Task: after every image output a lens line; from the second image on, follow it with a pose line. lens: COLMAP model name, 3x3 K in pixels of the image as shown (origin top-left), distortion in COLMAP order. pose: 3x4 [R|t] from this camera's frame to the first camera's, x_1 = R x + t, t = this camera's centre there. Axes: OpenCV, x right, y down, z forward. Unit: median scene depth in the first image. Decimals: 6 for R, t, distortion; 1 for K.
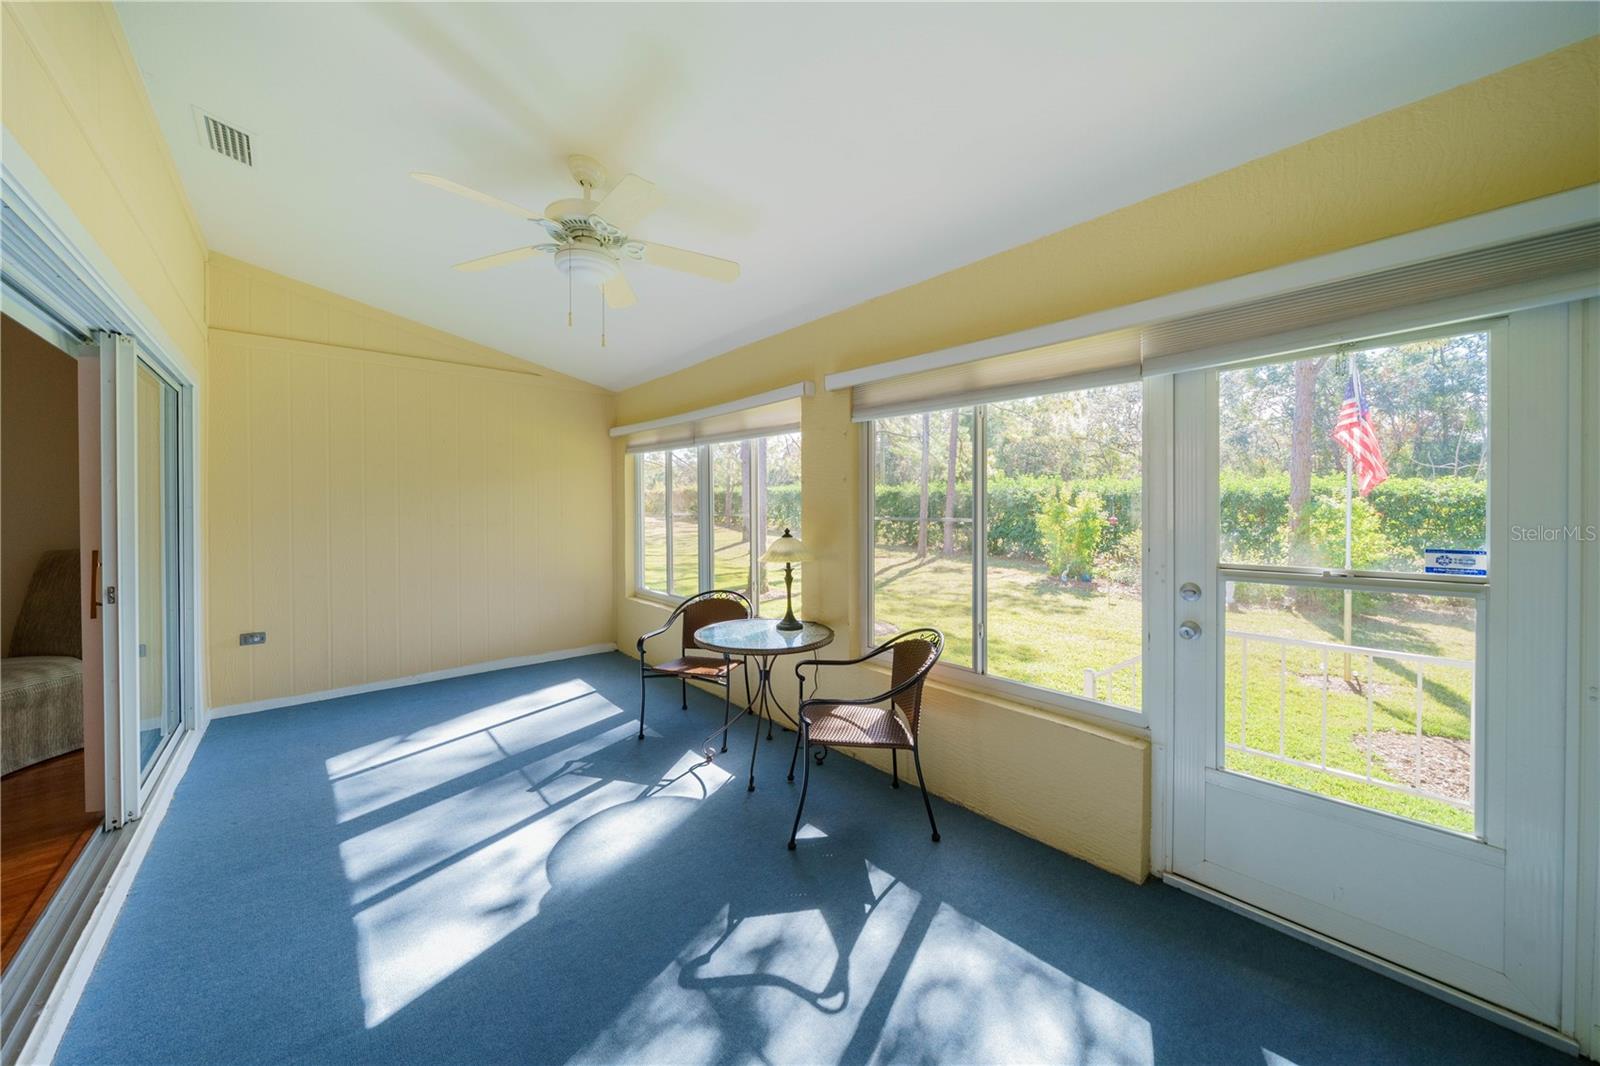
lens RADIAL K [[552.0, 0, 799.9], [0, 552.0, 510.5], [0, 0, 1]] dist [-0.005833, -0.000215]
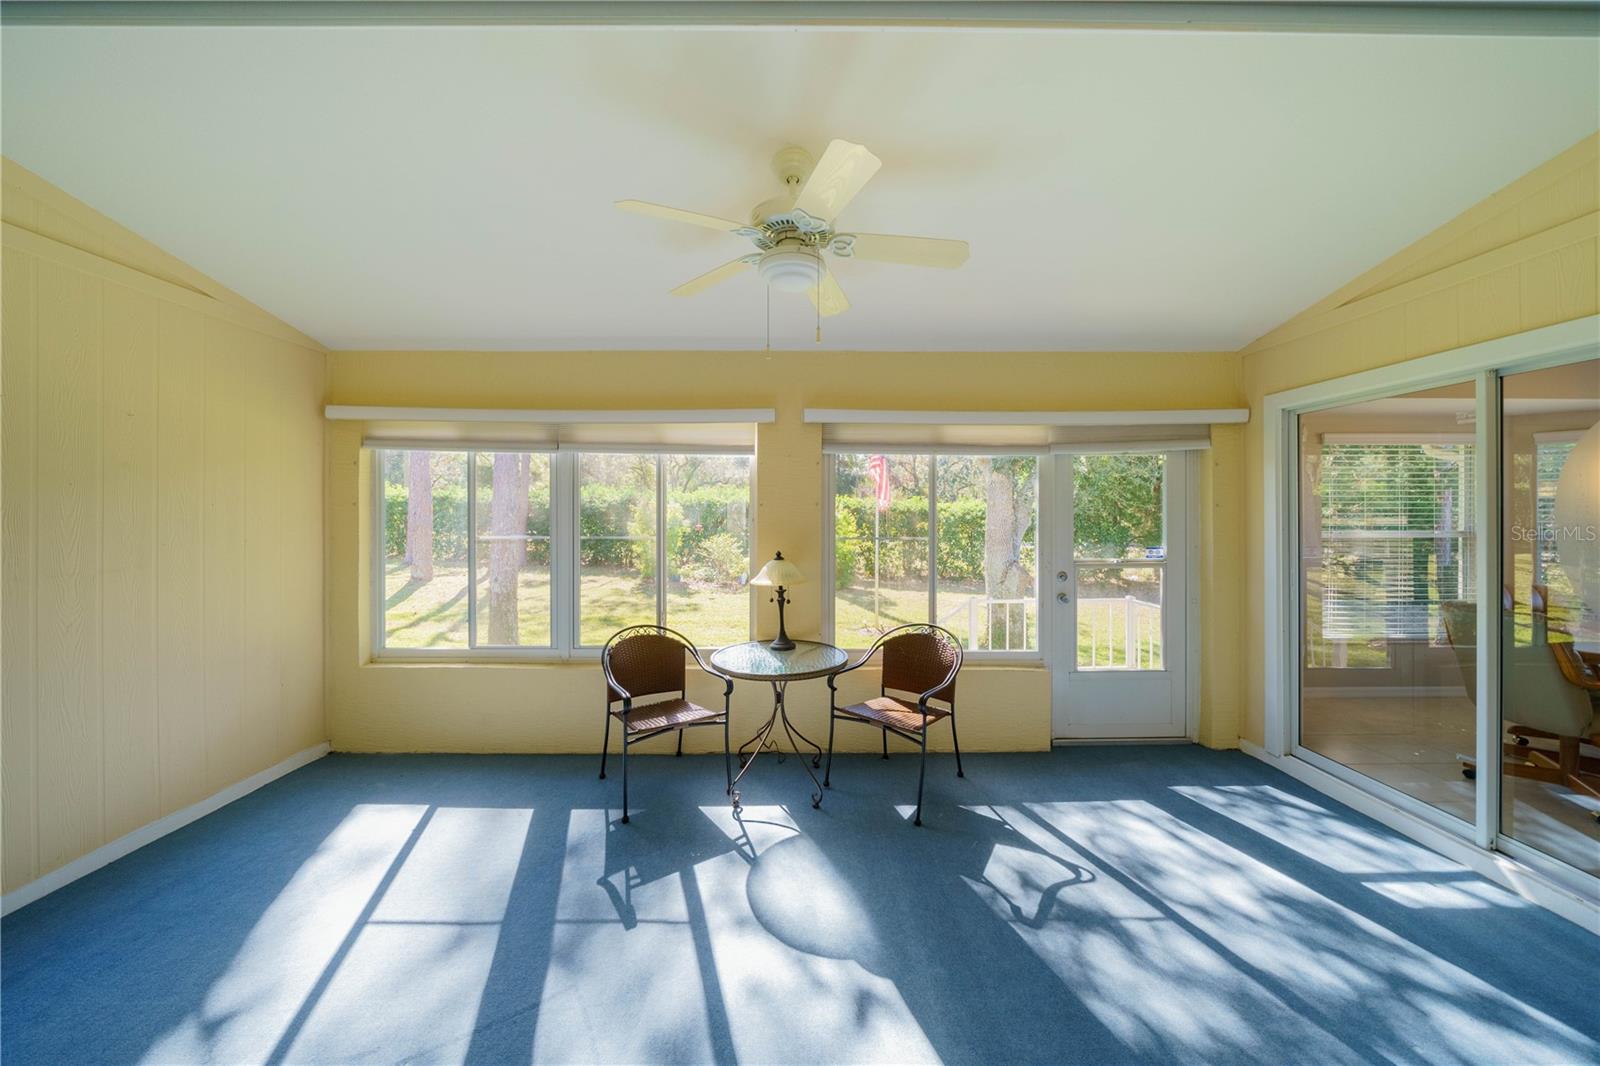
lens RADIAL K [[552.0, 0, 792.0], [0, 552.0, 507.3], [0, 0, 1]] dist [-0.005833, -0.000215]
pose [[0.664161, 0.007992, 0.747546, -0.830332], [0.002950, 0.999907, -0.013311, -0.038261], [-0.747583, 0.011046, 0.664076, 0.318107]]
